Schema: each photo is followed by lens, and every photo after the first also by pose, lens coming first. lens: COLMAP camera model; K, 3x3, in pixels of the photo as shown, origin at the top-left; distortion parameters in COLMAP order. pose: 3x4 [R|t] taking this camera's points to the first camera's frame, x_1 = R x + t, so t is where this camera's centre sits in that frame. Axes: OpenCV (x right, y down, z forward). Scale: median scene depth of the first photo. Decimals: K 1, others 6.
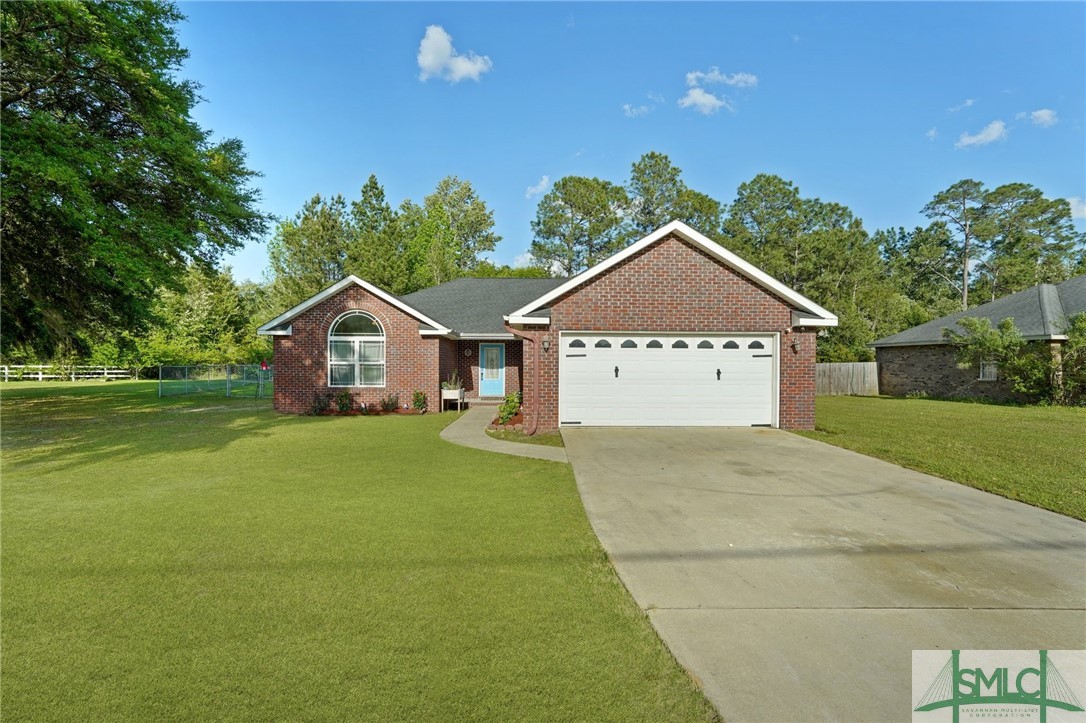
lens RADIAL K [[485.2, 0, 540.5], [0, 485.2, 368.7], [0, 0, 1]] dist [-0.005233, 0.005597]
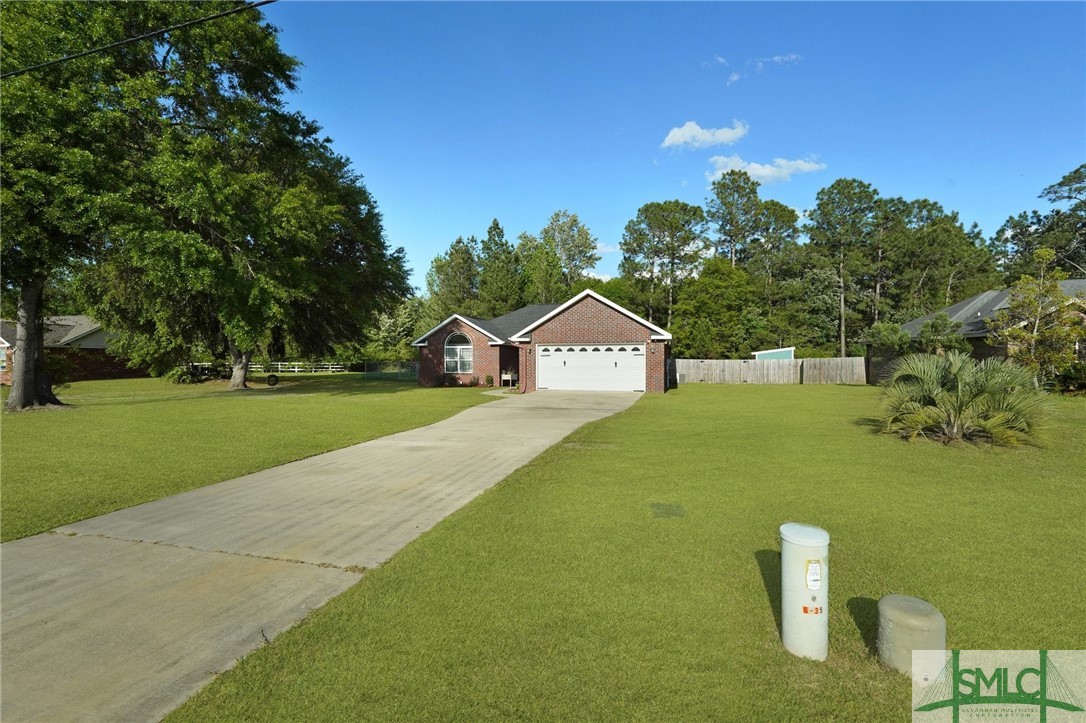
lens RADIAL K [[485.2, 0, 537.9], [0, 485.2, 361.4], [0, 0, 1]] dist [-0.005233, 0.005597]
pose [[0.955021, -0.005515, -0.296485, 0.159215], [0.002920, 0.999953, -0.009193, 0.003845], [0.296522, 0.007913, 0.954993, -0.236550]]
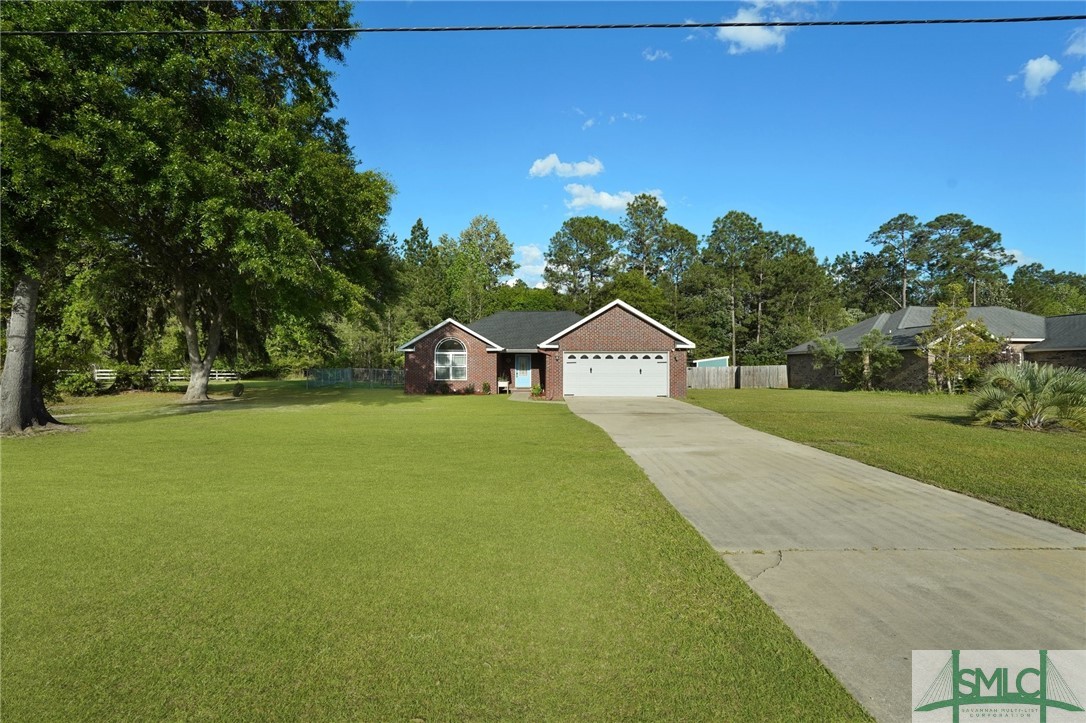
lens RADIAL K [[485.2, 0, 543.9], [0, 485.2, 365.6], [0, 0, 1]] dist [-0.005233, 0.005597]
pose [[0.999884, -0.003687, -0.014785, -0.003338], [0.003477, 0.999893, -0.014225, 0.003595], [0.014836, 0.014172, 0.999790, -0.263664]]
